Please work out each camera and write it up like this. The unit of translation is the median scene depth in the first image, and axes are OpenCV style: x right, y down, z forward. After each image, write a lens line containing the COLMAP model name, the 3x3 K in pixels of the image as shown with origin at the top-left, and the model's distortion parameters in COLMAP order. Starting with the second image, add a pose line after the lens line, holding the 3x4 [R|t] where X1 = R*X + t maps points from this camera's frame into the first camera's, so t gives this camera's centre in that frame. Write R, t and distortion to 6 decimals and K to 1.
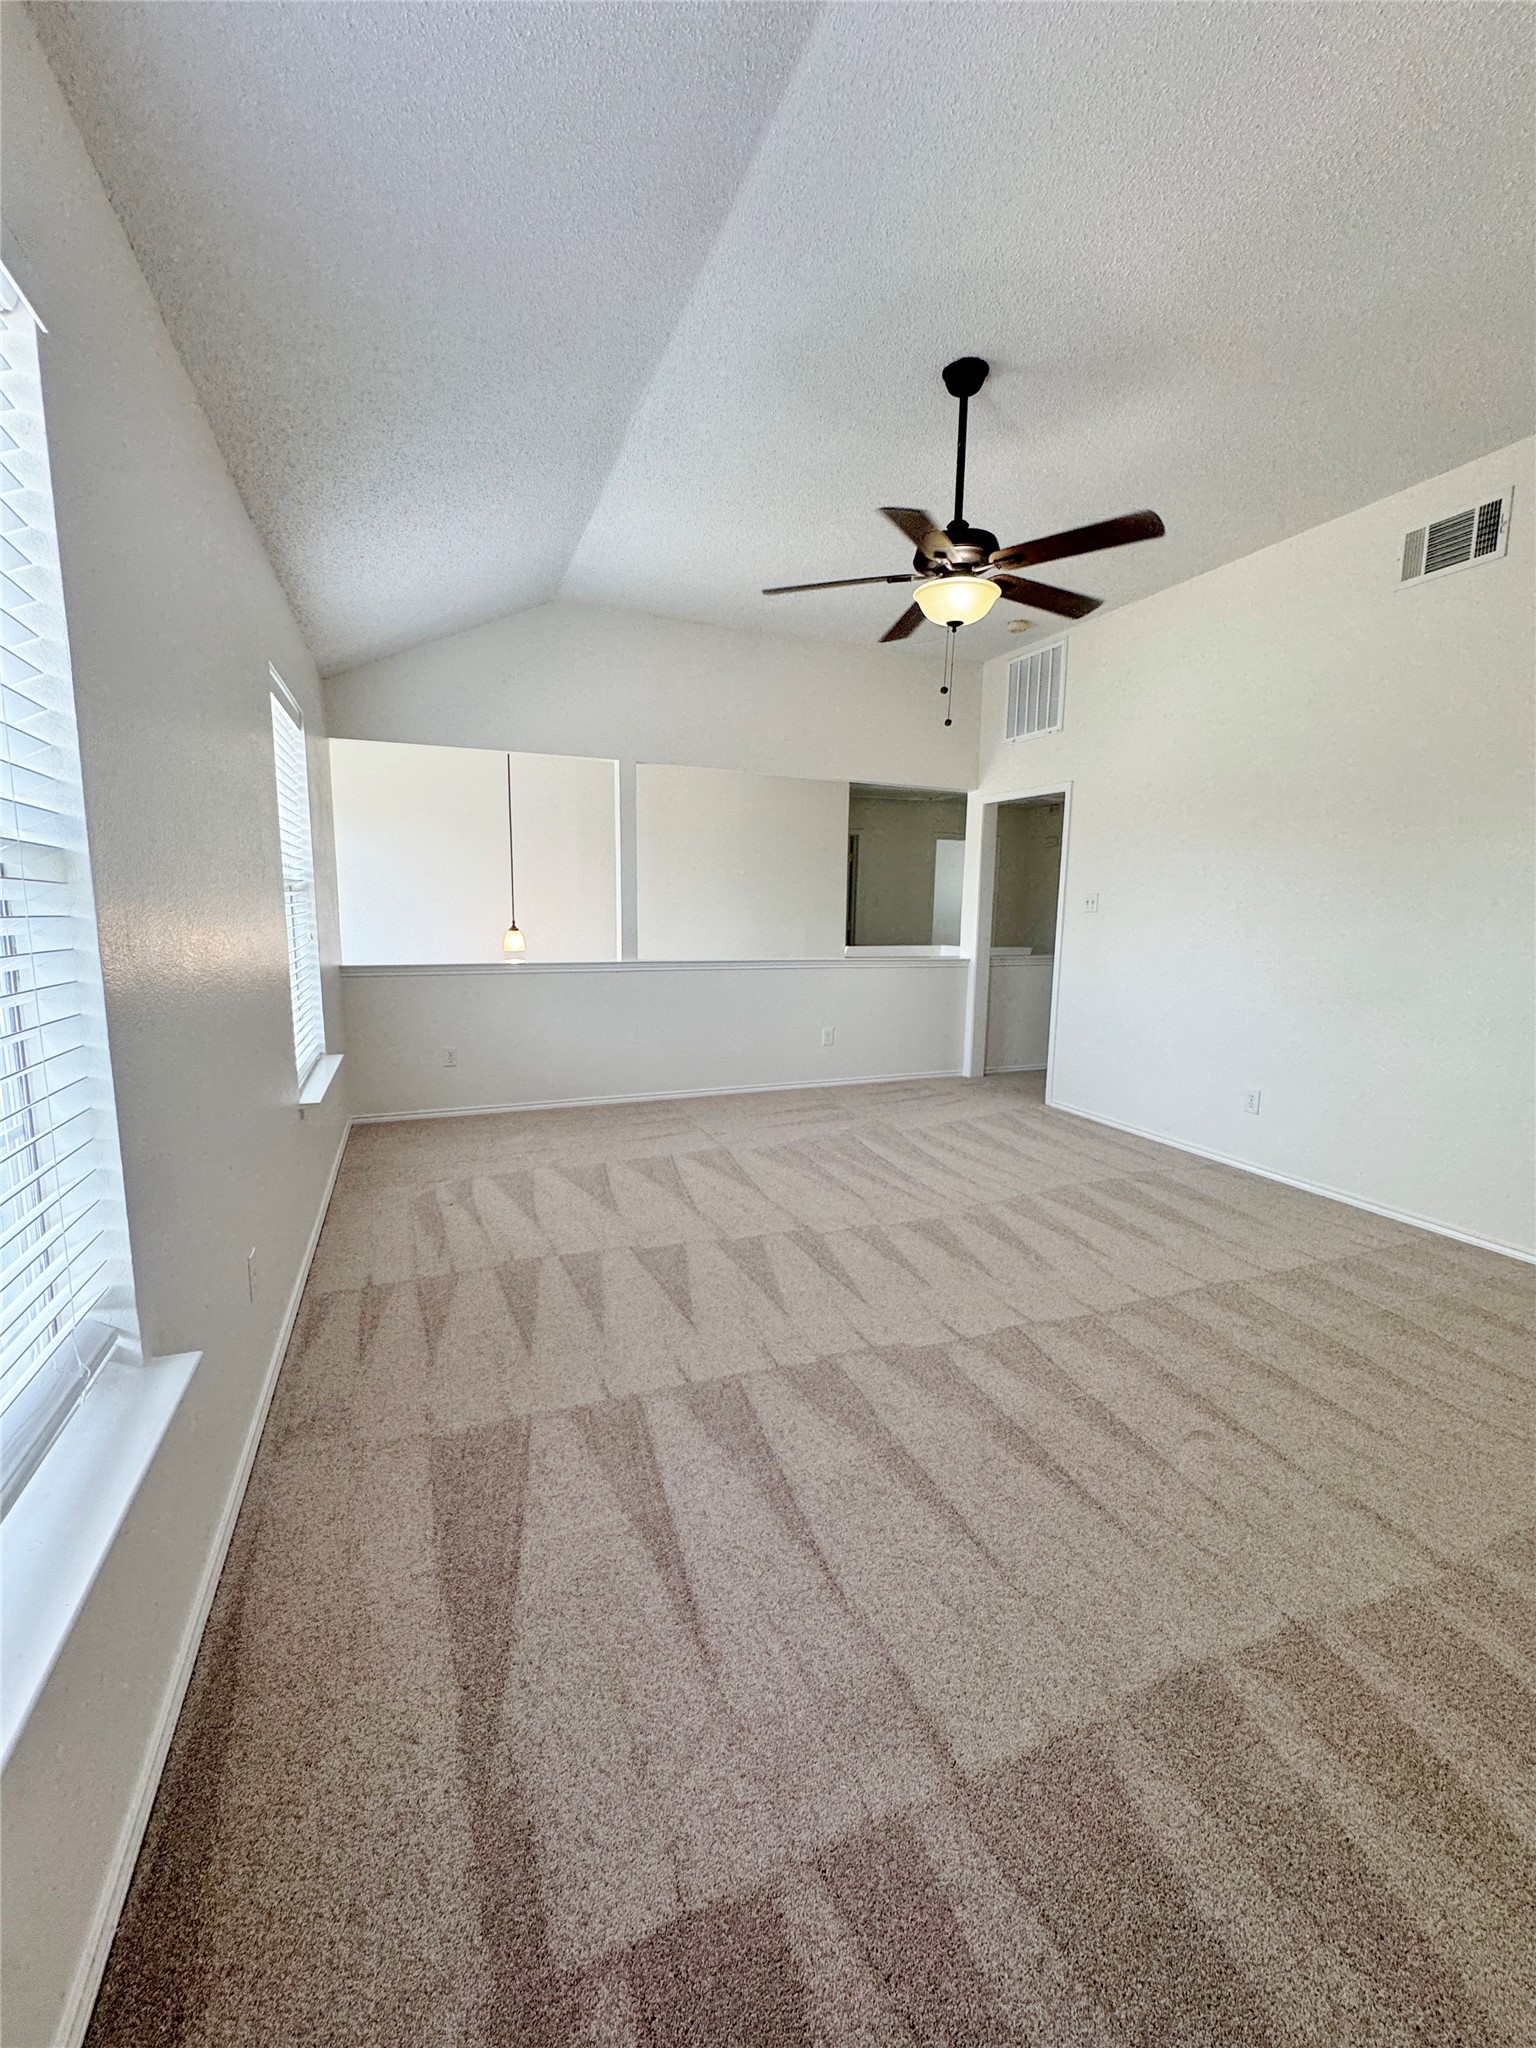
lens RADIAL K [[825.1, 0, 768.0], [0, 825.1, 1024.0], [0, 0, 1]] dist [-0.003250, 0.000061]
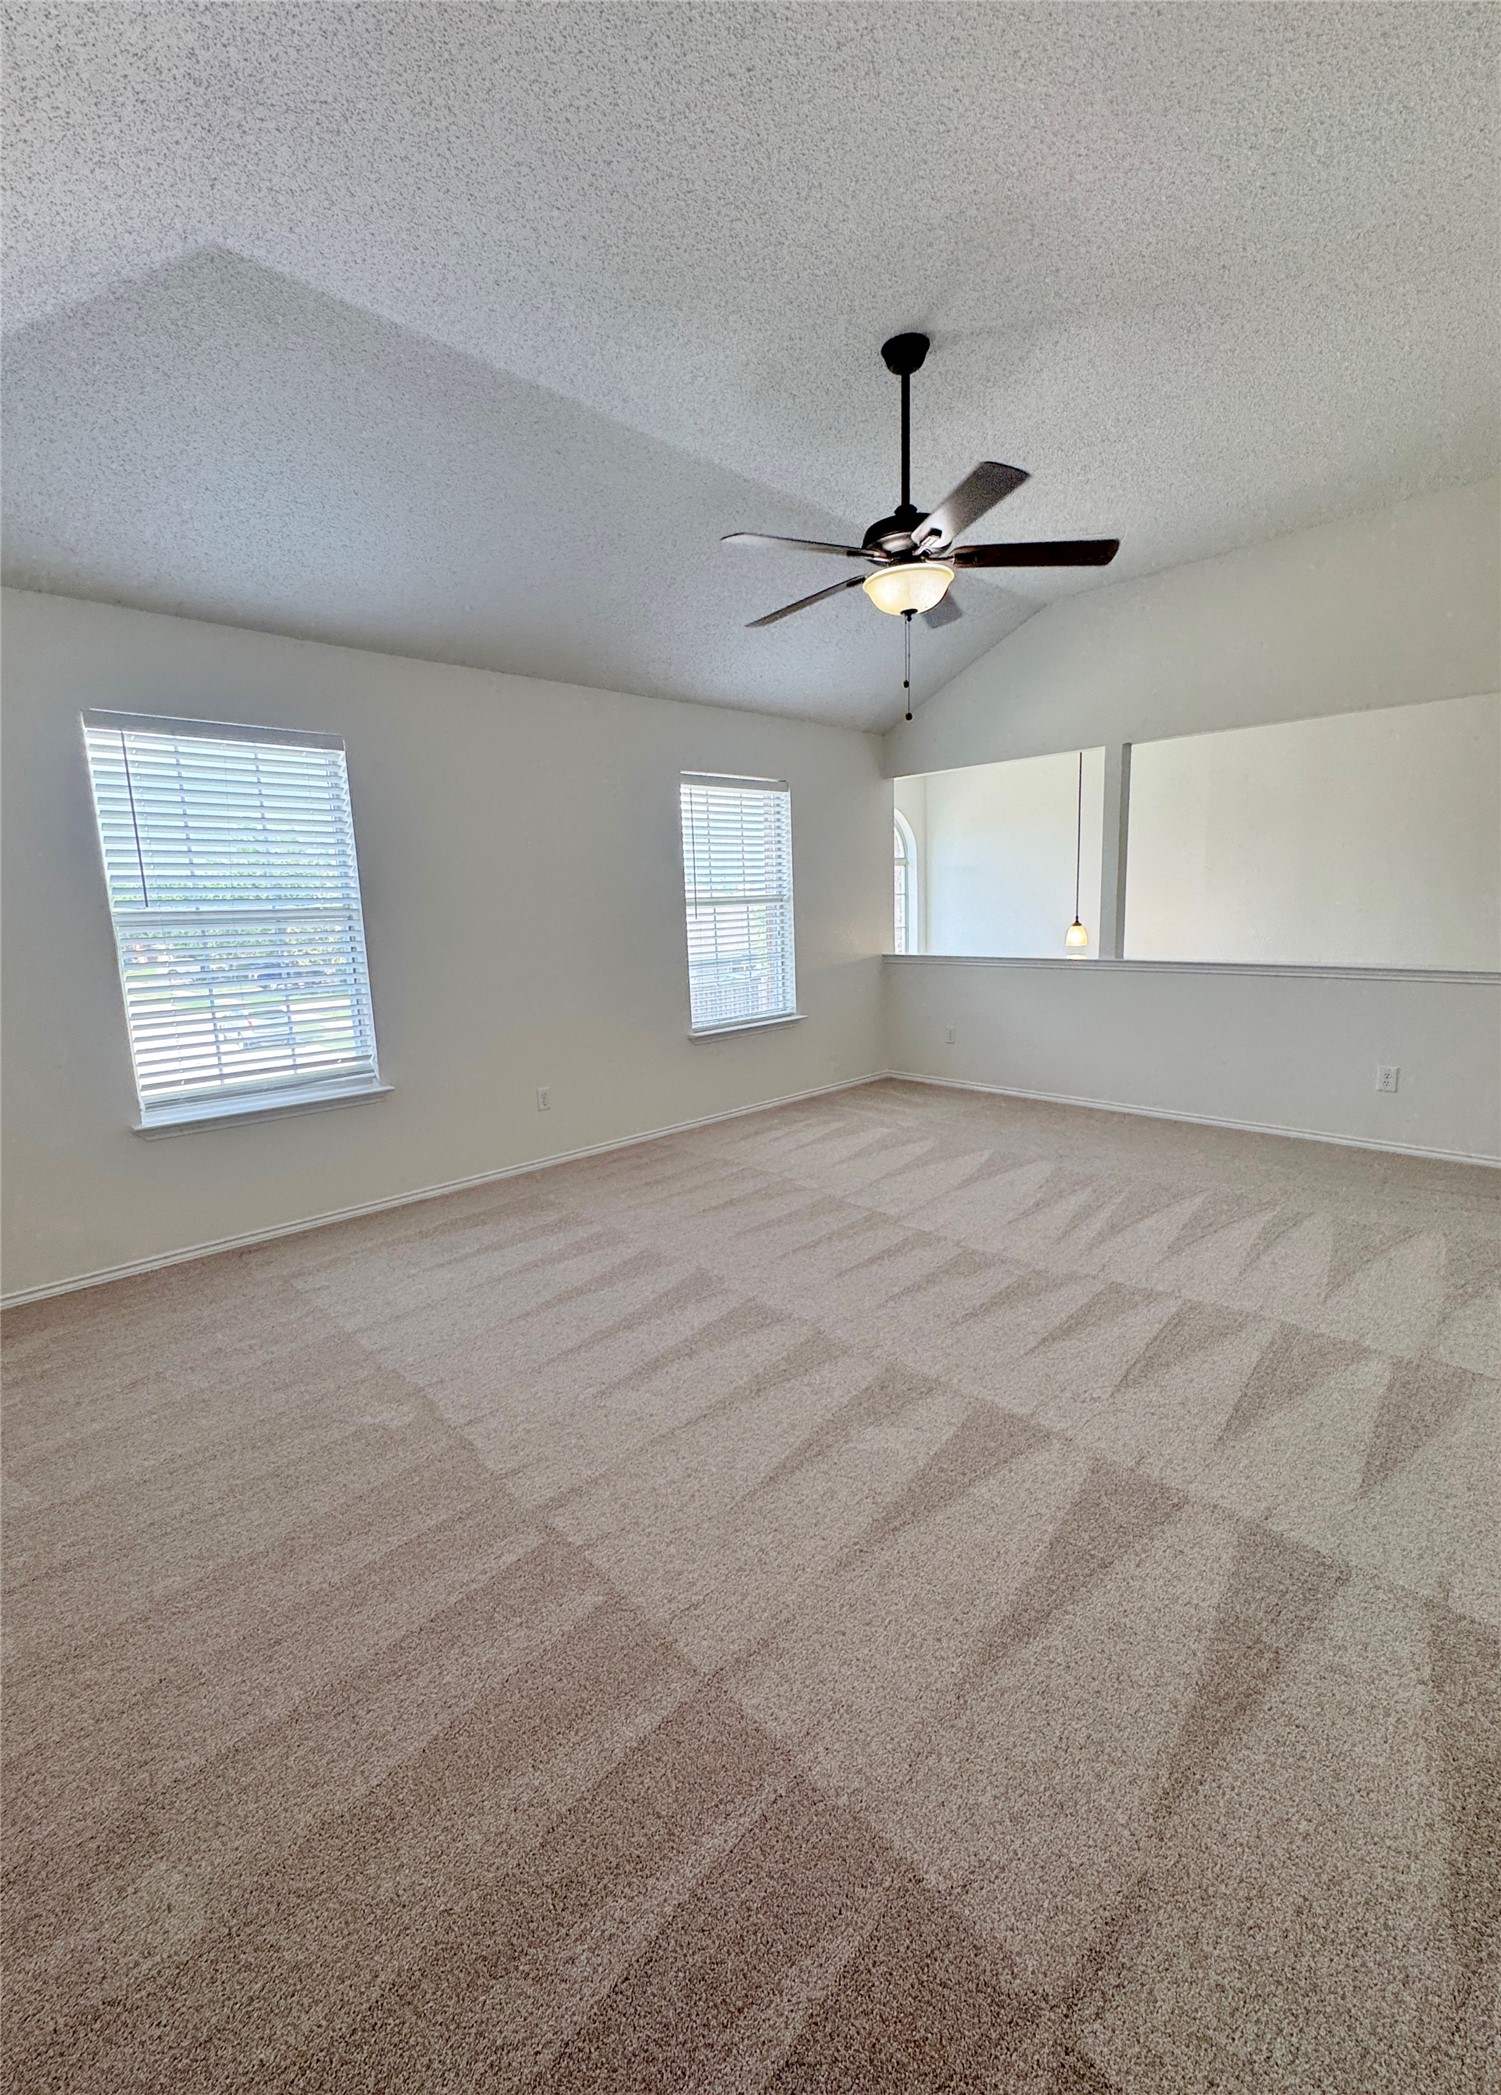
lens RADIAL K [[878.6, 0, 750.5], [0, 878.6, 1047.5], [0, 0, 1]] dist [0.000924, 0.000025]
pose [[0.365197, 0.127963, -0.922094, 0.896603], [-0.097107, 0.990341, 0.098974, -0.052456], [0.925852, 0.053396, 0.374095, 0.365564]]
